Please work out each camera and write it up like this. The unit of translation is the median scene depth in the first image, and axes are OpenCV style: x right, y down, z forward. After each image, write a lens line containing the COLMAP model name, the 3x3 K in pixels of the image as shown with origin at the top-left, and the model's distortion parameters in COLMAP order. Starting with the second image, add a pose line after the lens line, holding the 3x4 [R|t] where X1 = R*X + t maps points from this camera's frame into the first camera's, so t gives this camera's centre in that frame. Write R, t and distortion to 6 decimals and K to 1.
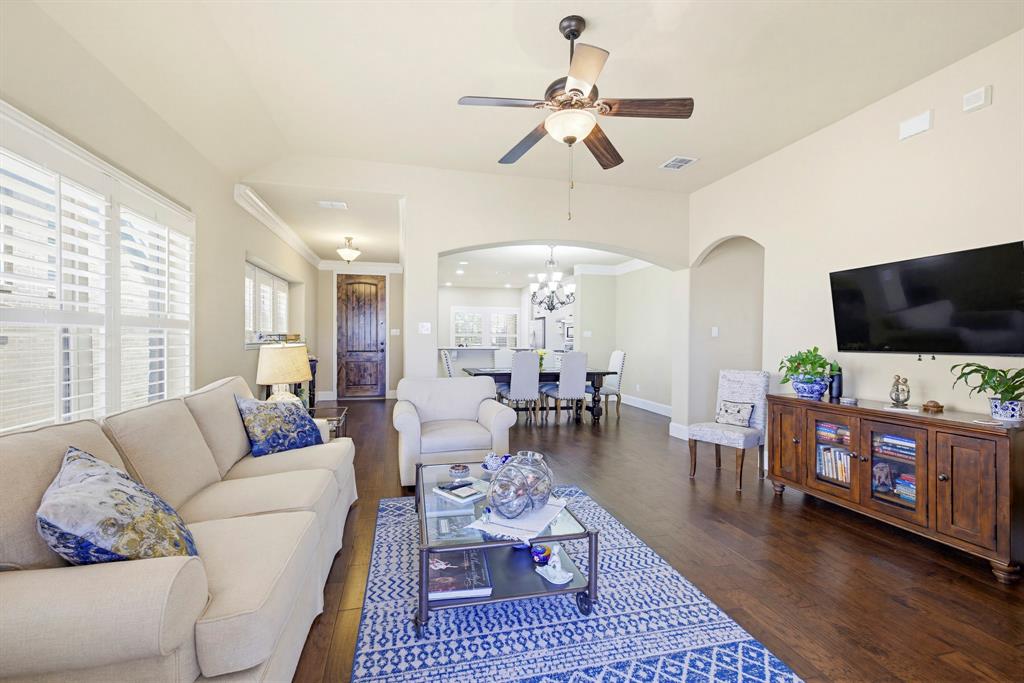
lens RADIAL K [[429.5, 0, 512.0], [0, 429.5, 341.5], [0, 0, 1]] dist [0.002233, 0.000239]
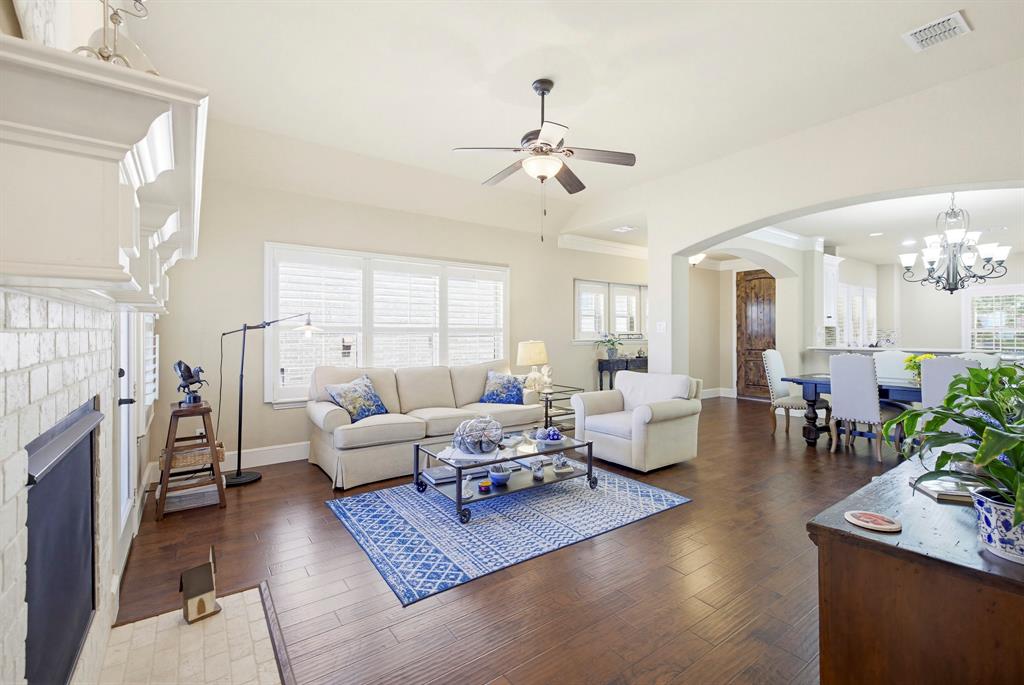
lens RADIAL K [[446.1, 0, 511.6], [0, 446.1, 332.5], [0, 0, 1]] dist [0.001055, 0.000102]
pose [[0.375804, -0.012895, -0.926609, 1.130956], [-0.001369, 0.999894, -0.014471, -0.001938], [0.926698, 0.006707, 0.375747, 0.385296]]
